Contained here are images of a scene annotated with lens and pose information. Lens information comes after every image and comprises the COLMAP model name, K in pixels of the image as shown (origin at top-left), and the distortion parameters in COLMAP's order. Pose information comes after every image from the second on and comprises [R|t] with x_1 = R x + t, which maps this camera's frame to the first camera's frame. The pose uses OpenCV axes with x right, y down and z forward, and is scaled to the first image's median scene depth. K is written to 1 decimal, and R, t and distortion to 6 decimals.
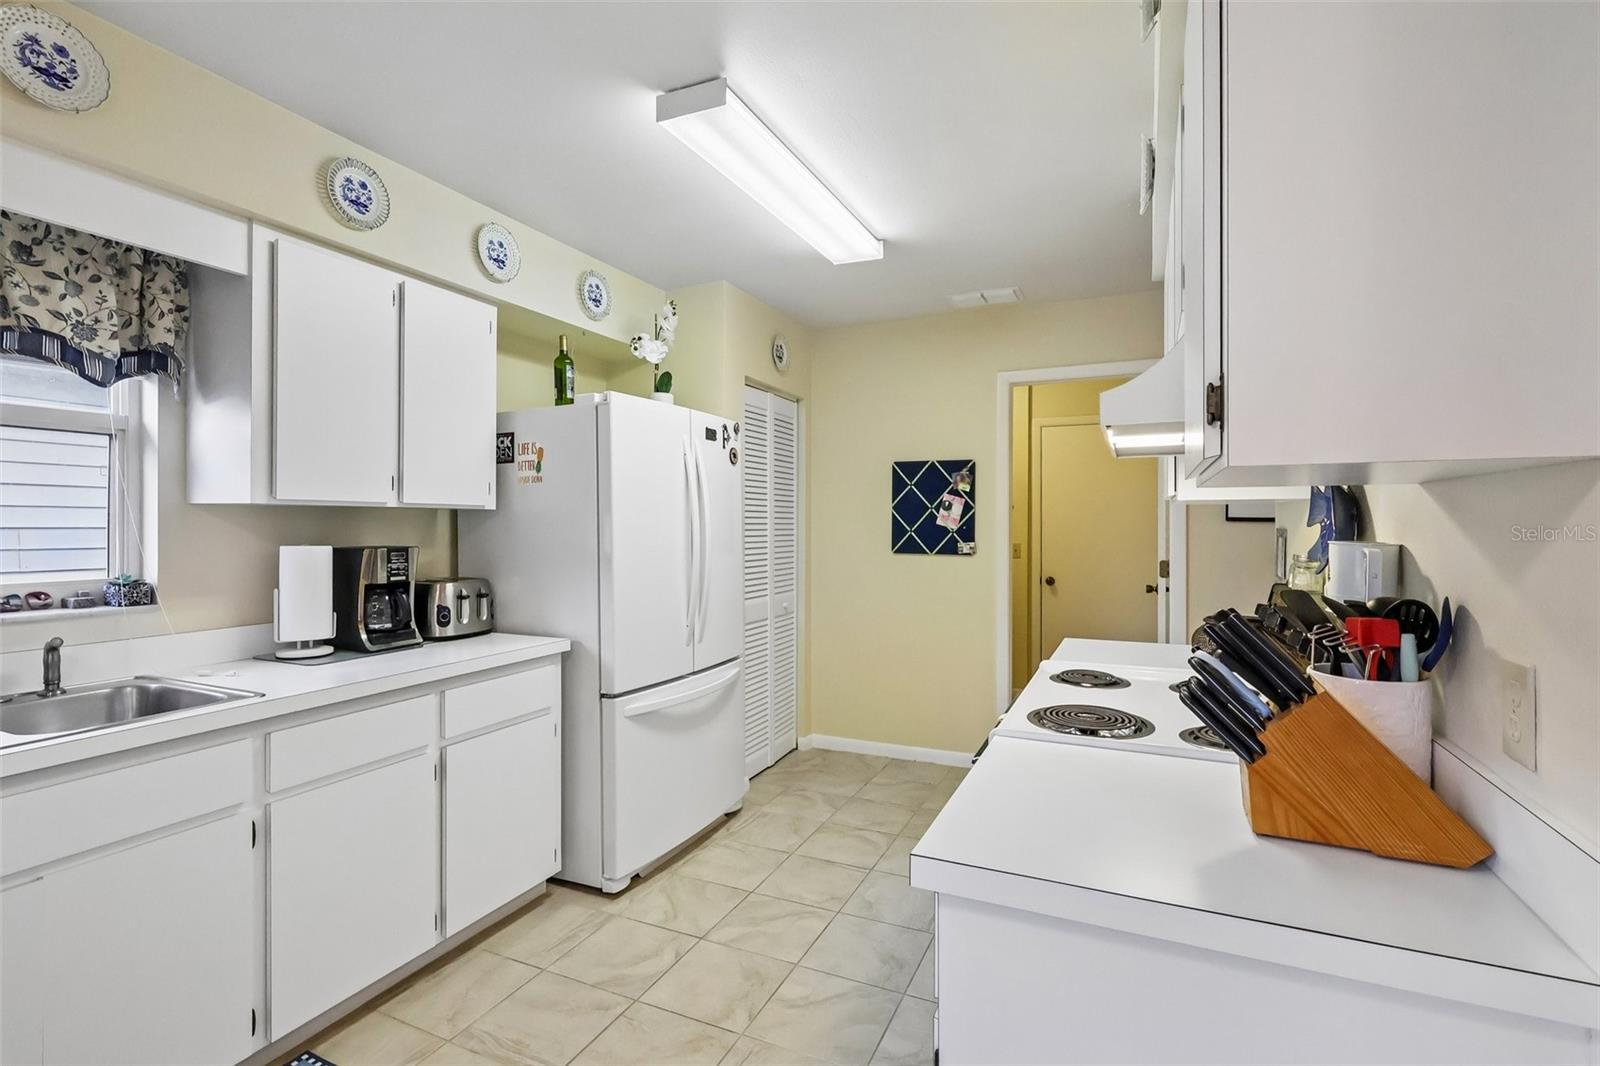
lens RADIAL K [[775.1, 0, 840.5], [0, 775.1, 521.1], [0, 0, 1]] dist [0.003234, -0.001241]
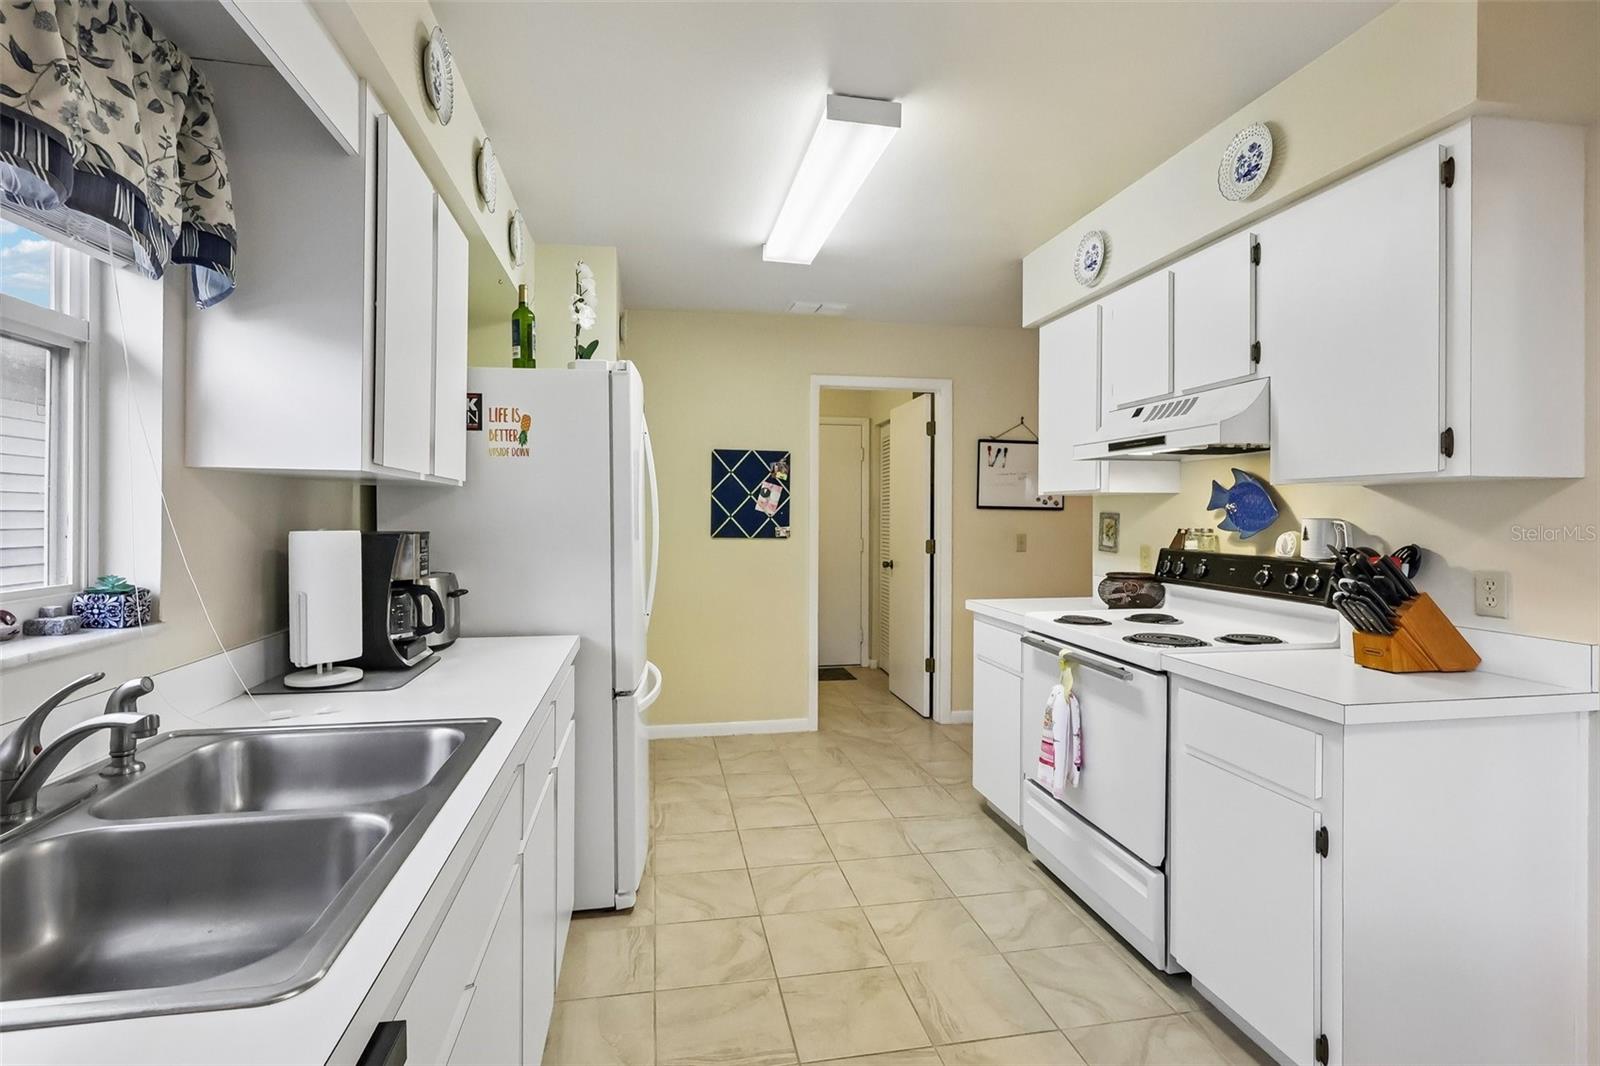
lens RADIAL K [[775.1, 0, 825.1], [0, 775.1, 511.8], [0, 0, 1]] dist [0.003234, -0.001241]
pose [[0.804715, 0.005100, 0.593639, -0.627287], [-0.006016, 0.999982, -0.000437, 0.009609], [-0.593630, -0.003220, 0.804732, 0.119757]]
